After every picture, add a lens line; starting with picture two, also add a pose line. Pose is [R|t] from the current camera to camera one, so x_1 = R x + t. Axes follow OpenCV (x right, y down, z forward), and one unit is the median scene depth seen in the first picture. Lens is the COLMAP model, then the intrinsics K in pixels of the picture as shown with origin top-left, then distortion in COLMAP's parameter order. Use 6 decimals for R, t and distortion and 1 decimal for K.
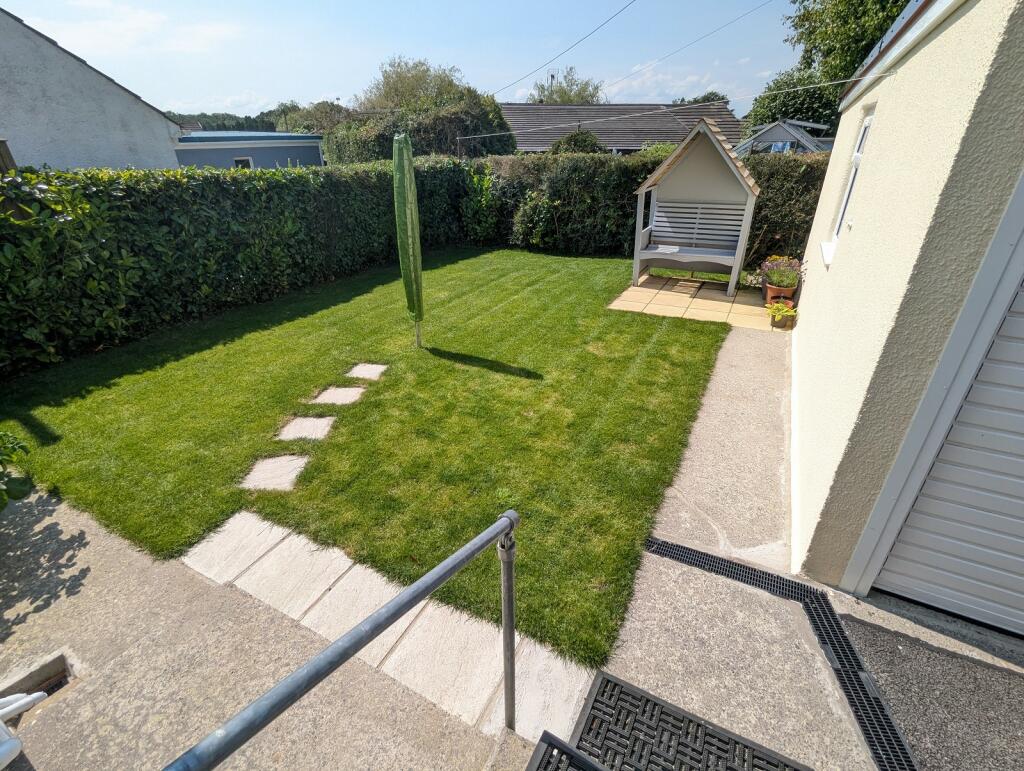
lens RADIAL K [[486.3, 0, 509.5], [0, 486.3, 392.5], [0, 0, 1]] dist [-0.001564, -0.000043]
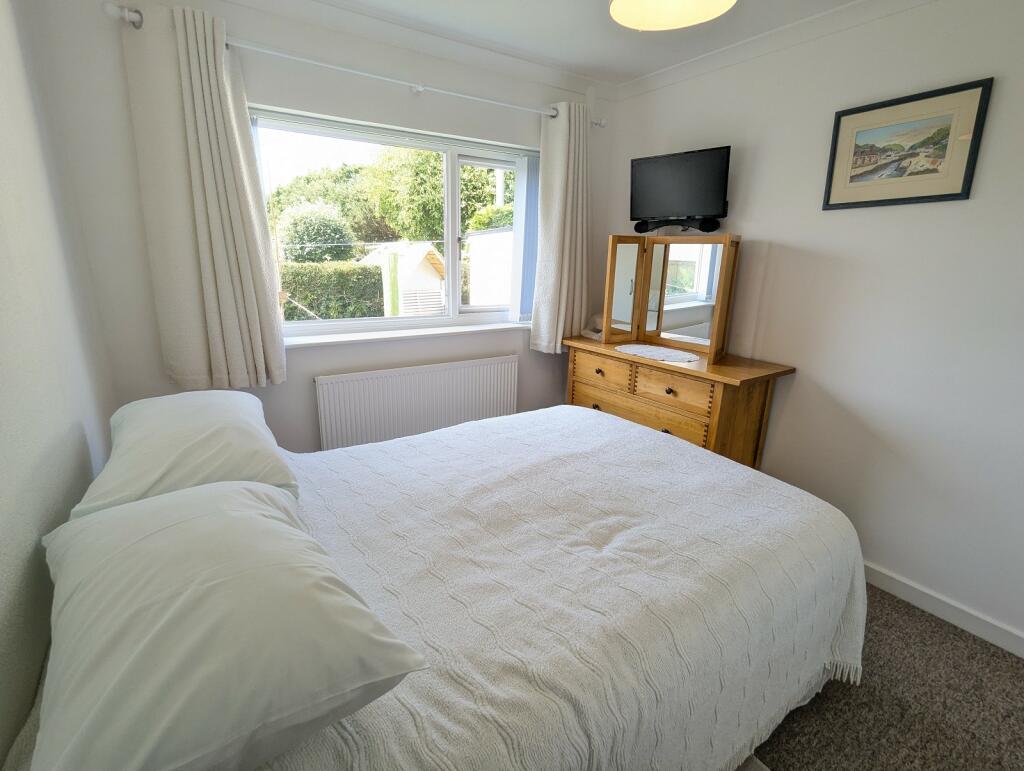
lens RADIAL K [[486.3, 0, 508.3], [0, 486.3, 389.3], [0, 0, 1]] dist [-0.001564, -0.000043]
pose [[0.475224, -0.224554, 0.850728, -0.967969], [0.394957, 0.918441, 0.021801, 0.003014], [-0.786239, 0.325640, 0.525154, 0.008193]]
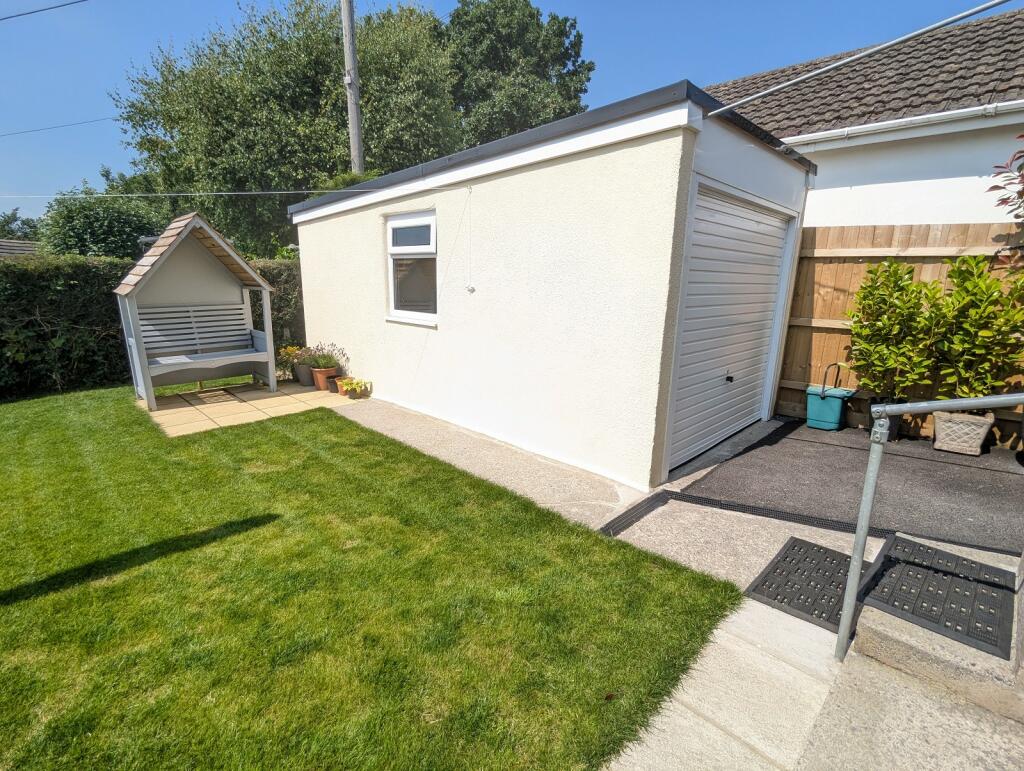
lens RADIAL K [[486.3, 0, 506.8], [0, 486.3, 390.1], [0, 0, 1]] dist [-0.001564, -0.000043]
pose [[0.294154, -0.206287, 0.933230, -0.304997], [0.430172, 0.900514, 0.063465, -0.063713], [-0.853479, 0.382781, 0.353629, 0.267631]]
